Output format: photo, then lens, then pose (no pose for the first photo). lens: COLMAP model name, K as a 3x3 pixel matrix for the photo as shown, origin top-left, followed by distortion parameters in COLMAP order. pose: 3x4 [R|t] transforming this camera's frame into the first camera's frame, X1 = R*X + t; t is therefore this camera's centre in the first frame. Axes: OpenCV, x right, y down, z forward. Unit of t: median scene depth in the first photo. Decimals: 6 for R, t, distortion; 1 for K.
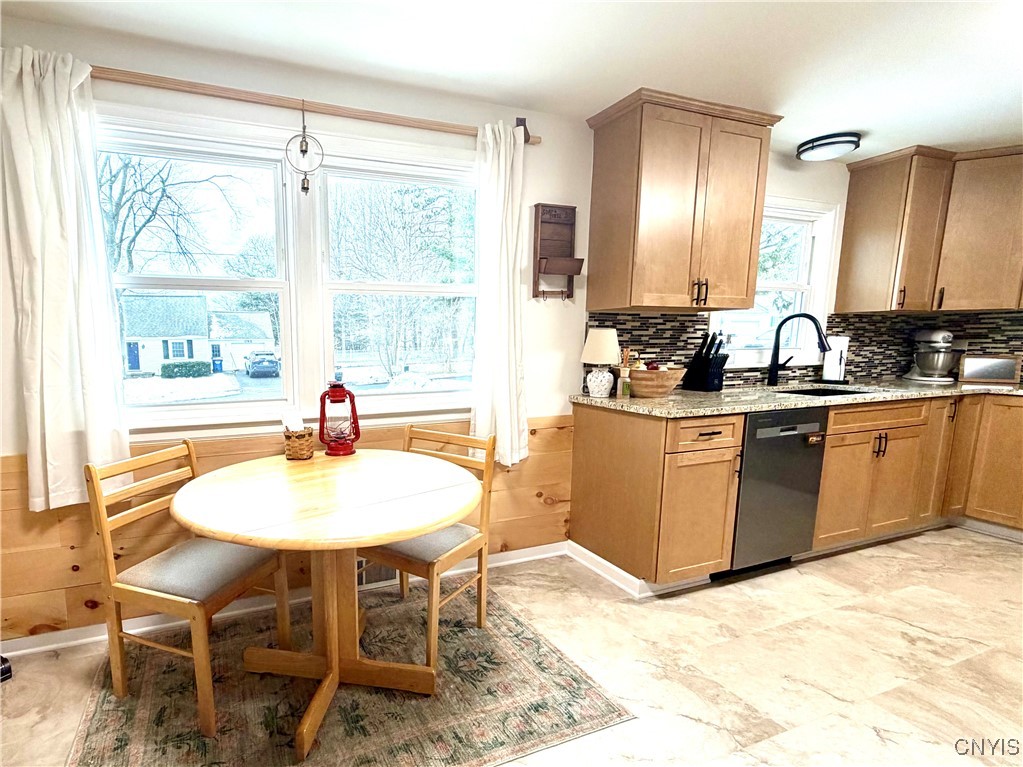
lens RADIAL K [[498.3, 0, 397.4], [0, 498.3, 412.1], [0, 0, 1]] dist [0.001652, 0.000217]
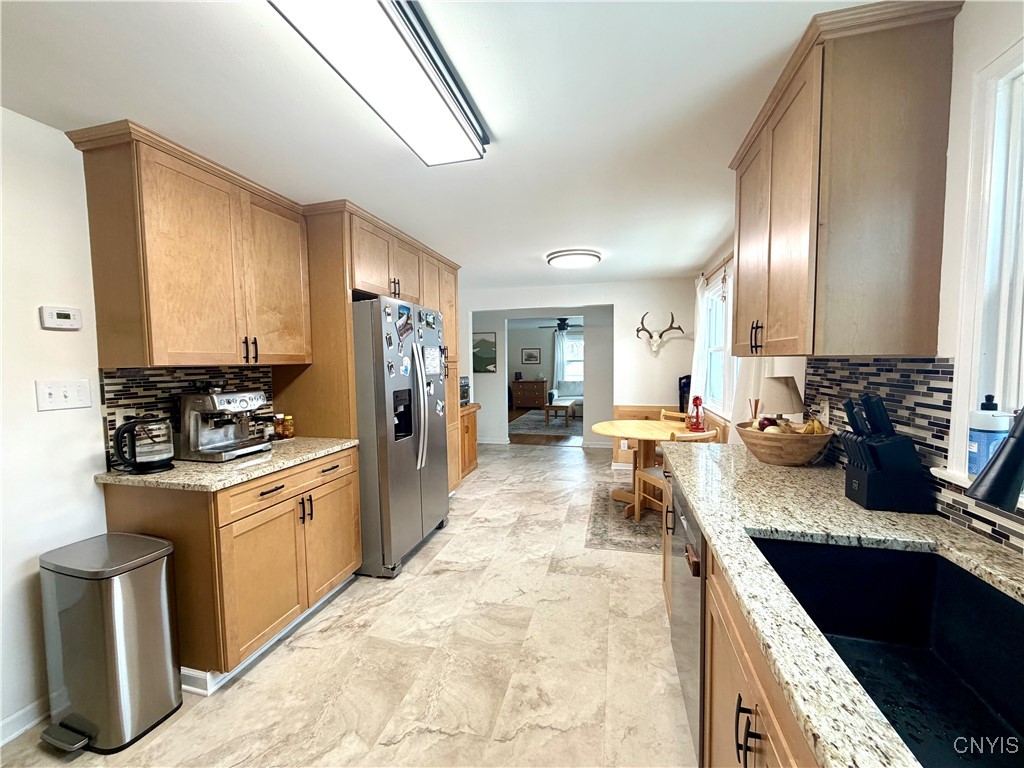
lens RADIAL K [[409.1, 0, 510.8], [0, 409.1, 384.9], [0, 0, 1]] dist [0.001514, 0.000161]
pose [[-0.571589, 0.061568, -0.818227, 1.388882], [-0.102839, 0.983943, 0.145878, -0.222694], [0.814070, 0.167528, -0.556080, 1.064483]]
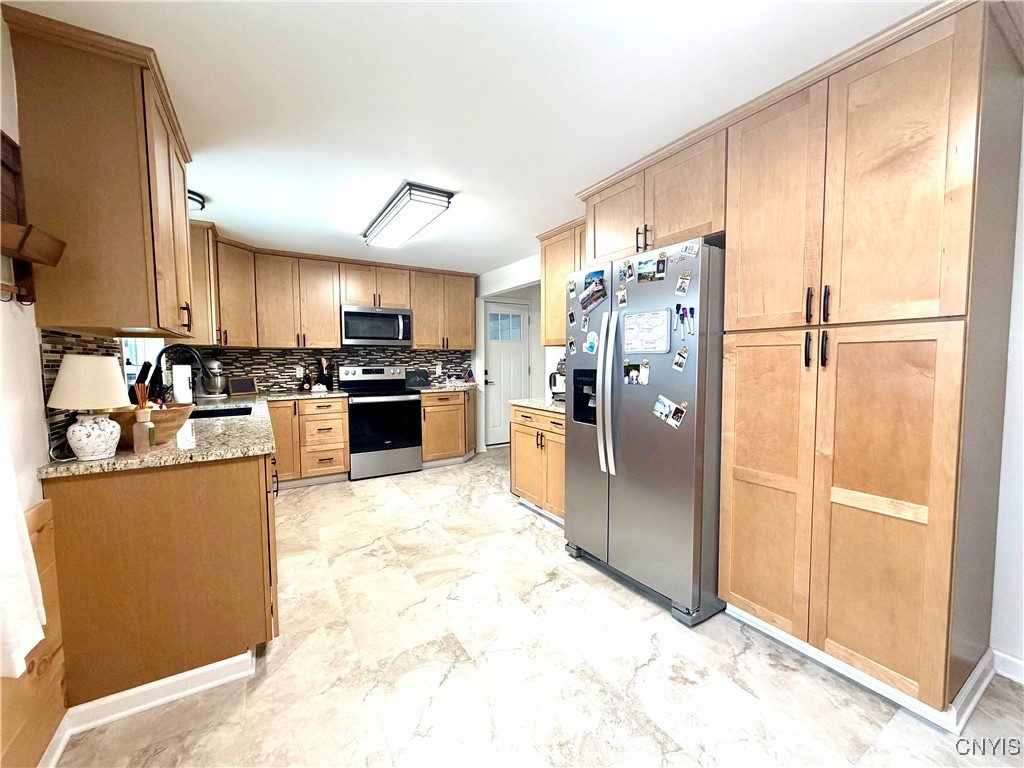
lens RADIAL K [[409.1, 0, 510.8], [0, 409.1, 384.9], [0, 0, 1]] dist [0.001514, 0.000161]
pose [[-0.194960, -0.054049, 0.979321, -0.241387], [0.151093, 0.984907, 0.084436, -0.095074], [-0.969104, 0.164430, -0.183851, 0.590907]]
